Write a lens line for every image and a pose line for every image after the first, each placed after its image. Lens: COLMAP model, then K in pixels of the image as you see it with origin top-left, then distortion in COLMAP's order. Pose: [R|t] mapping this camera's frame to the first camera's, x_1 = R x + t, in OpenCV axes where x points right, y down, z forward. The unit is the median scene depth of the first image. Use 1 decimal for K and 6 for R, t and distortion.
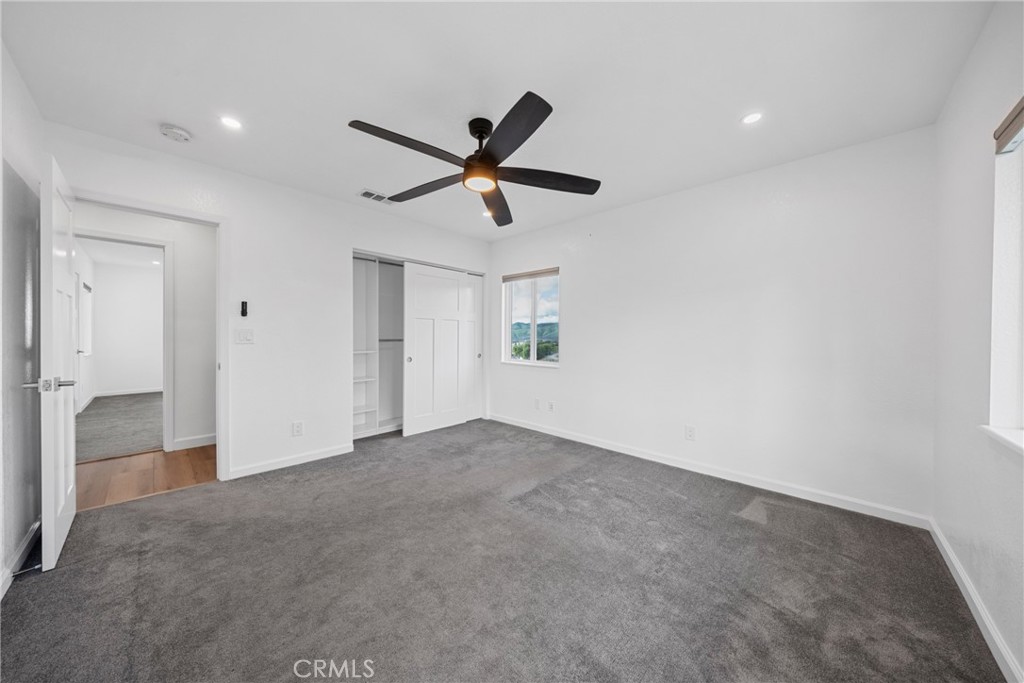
lens RADIAL K [[338.1, 0, 510.1], [0, 338.1, 338.5], [0, 0, 1]] dist [0.001449, 0.000019]
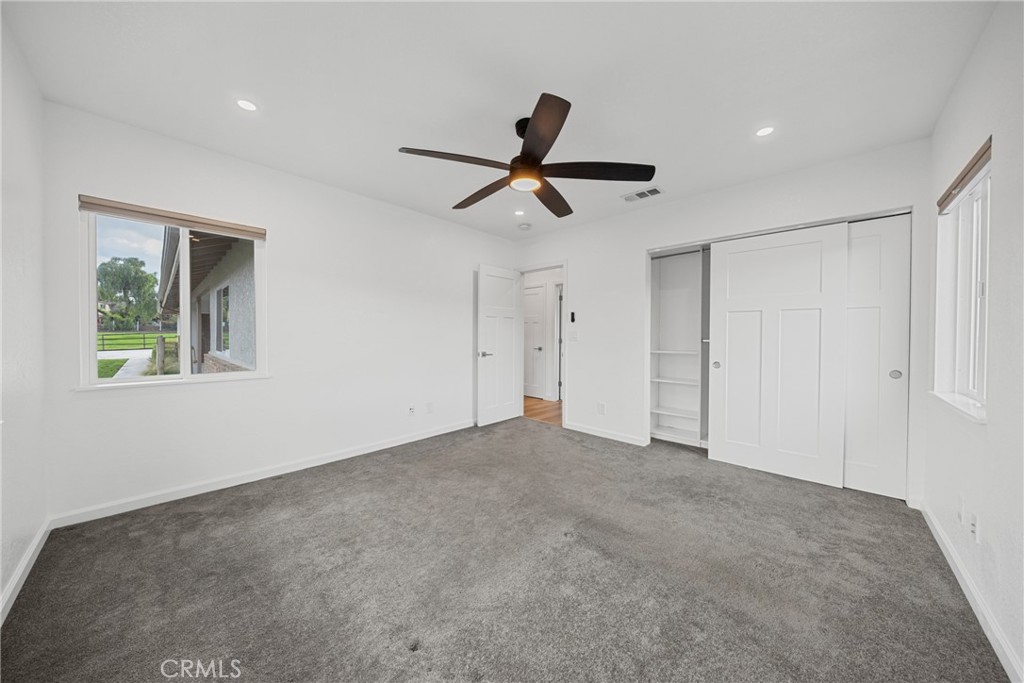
lens RADIAL K [[338.1, 0, 510.1], [0, 338.1, 338.7], [0, 0, 1]] dist [0.001449, 0.000019]
pose [[0.005968, 0.005780, -0.999965, 0.615445], [-0.010805, 0.999925, 0.005715, 0.001636], [0.999924, 0.010770, 0.006030, 0.630158]]
